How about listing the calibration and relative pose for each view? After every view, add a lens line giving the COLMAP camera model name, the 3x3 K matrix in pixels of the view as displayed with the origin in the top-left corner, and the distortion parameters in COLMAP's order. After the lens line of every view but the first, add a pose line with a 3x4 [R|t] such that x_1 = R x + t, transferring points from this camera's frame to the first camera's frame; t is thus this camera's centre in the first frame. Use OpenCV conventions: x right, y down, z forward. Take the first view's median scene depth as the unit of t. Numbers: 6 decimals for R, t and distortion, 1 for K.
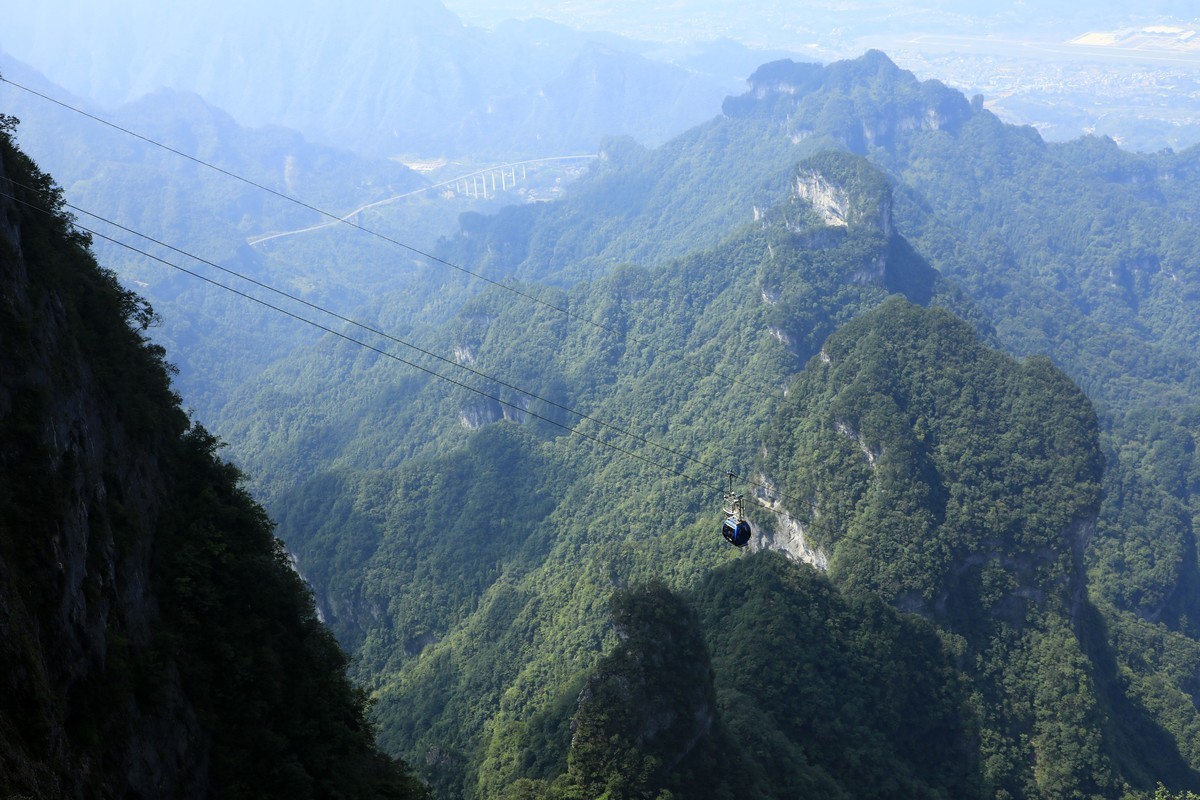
lens RADIAL K [[1348.6, 0, 572.9], [0, 1348.6, 392.9], [0, 0, 1]] dist [0.010642, 0.000000]
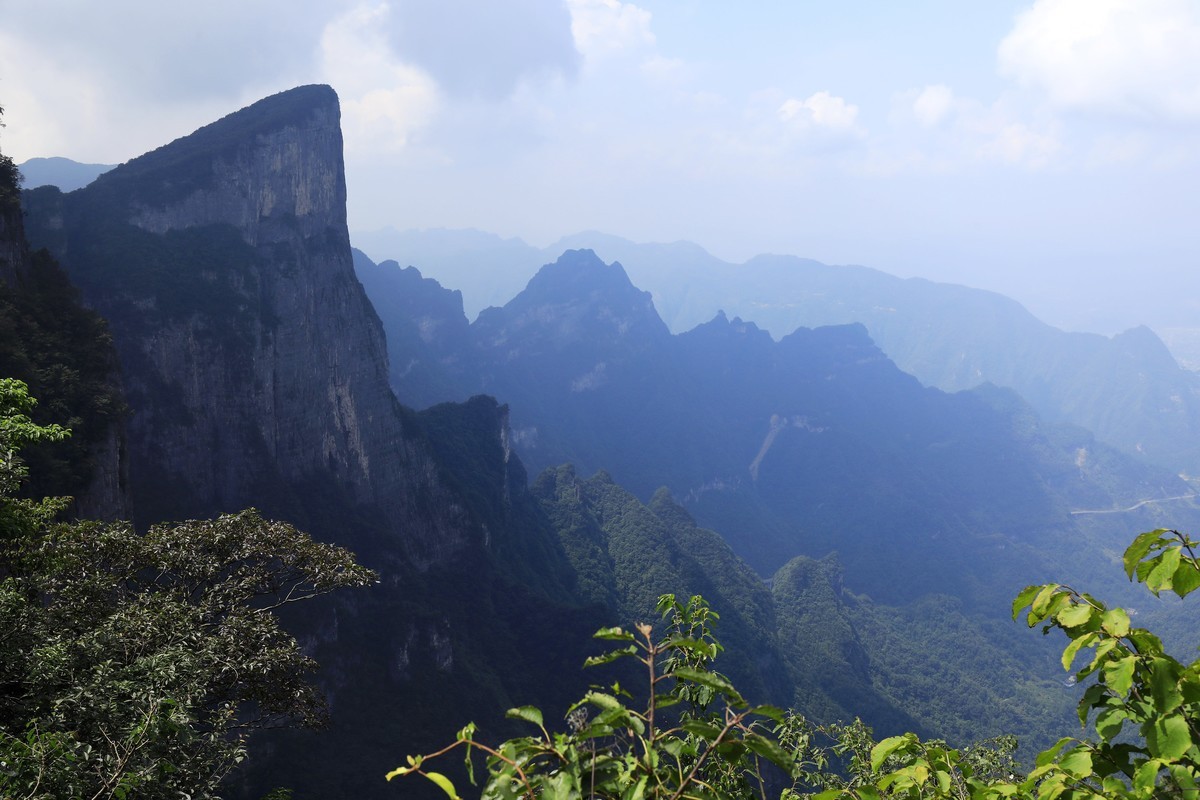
lens RADIAL K [[1147.2, 0, 597.5], [0, 1147.2, 399.7], [0, 0, 1]] dist [0.004891, 0.000000]
pose [[0.896494, 0.122962, -0.425652, -0.287604], [-0.216654, 0.959684, -0.179077, 0.097980], [0.386472, 0.252760, 0.886990, -0.136946]]
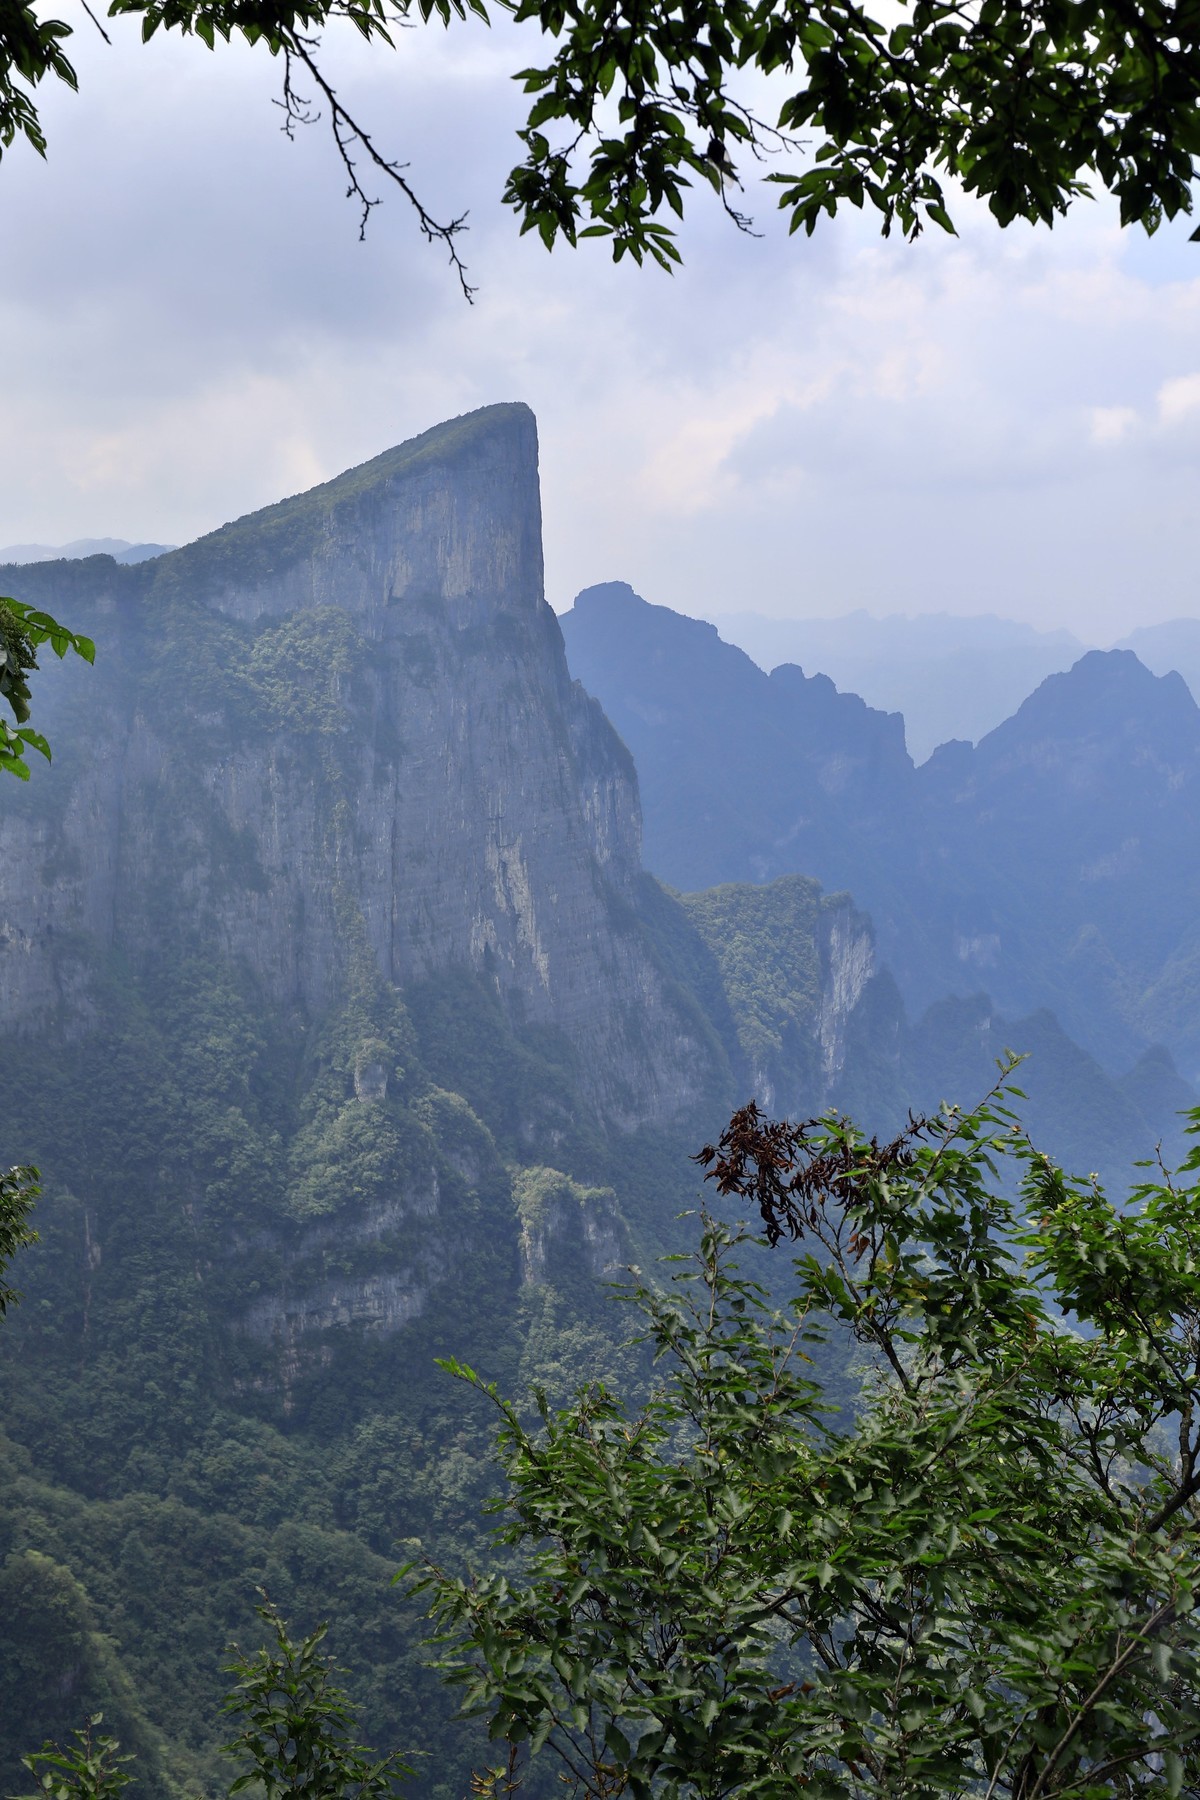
lens RADIAL K [[1799.1, 0, 597.1], [0, 1799.1, 902.6], [0, 0, 1]] dist [0.036667, 0.000000]
pose [[0.704489, 0.175292, -0.687727, -0.232460], [-0.314864, 0.945630, -0.081511, 0.083025], [0.636047, 0.273964, 0.721379, -0.111645]]
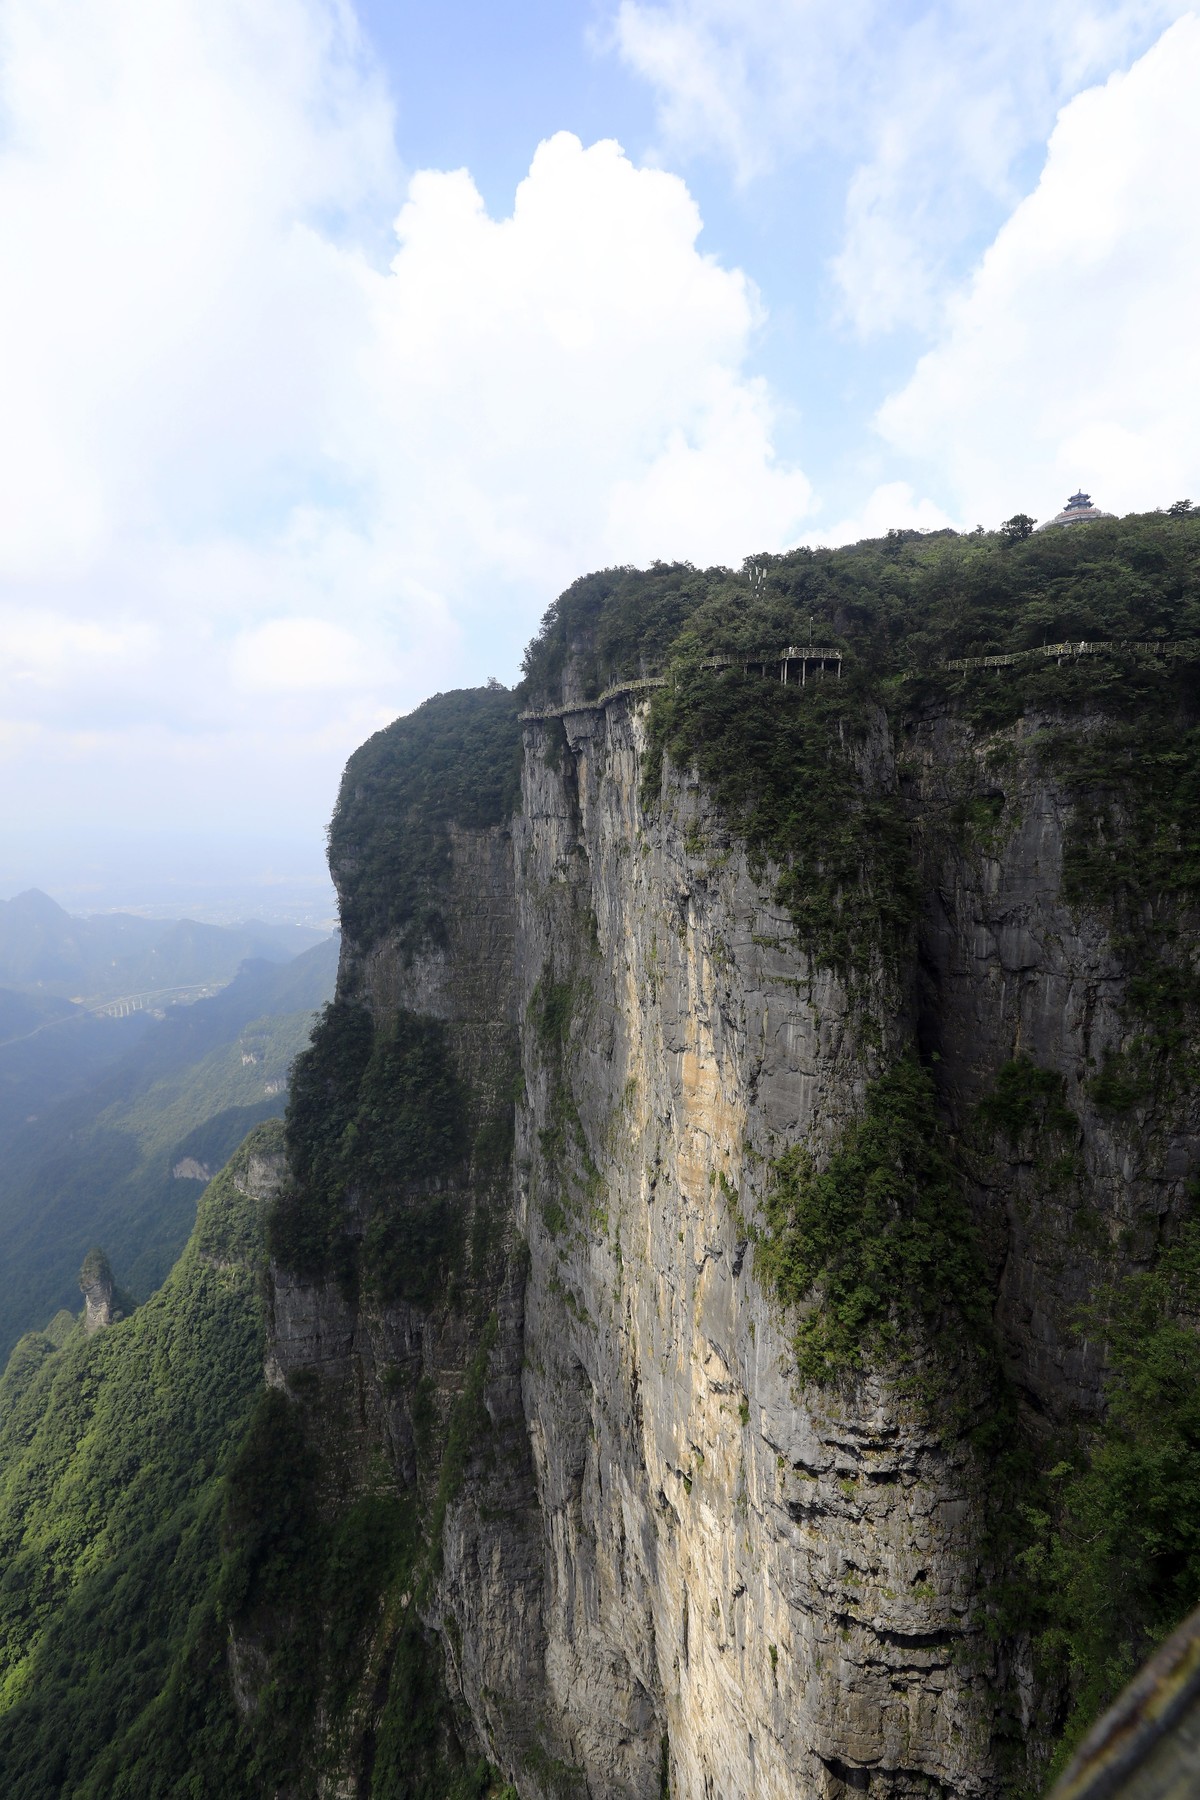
lens RADIAL K [[808.5, 0, 592.3], [0, 808.5, 905.0], [0, 0, 1]] dist [-0.000206, -0.000778]
pose [[0.842471, -0.026737, 0.538078, -0.206191], [0.177903, 0.956548, -0.231014, 0.080904], [-0.508521, 0.290348, 0.810620, -0.111909]]
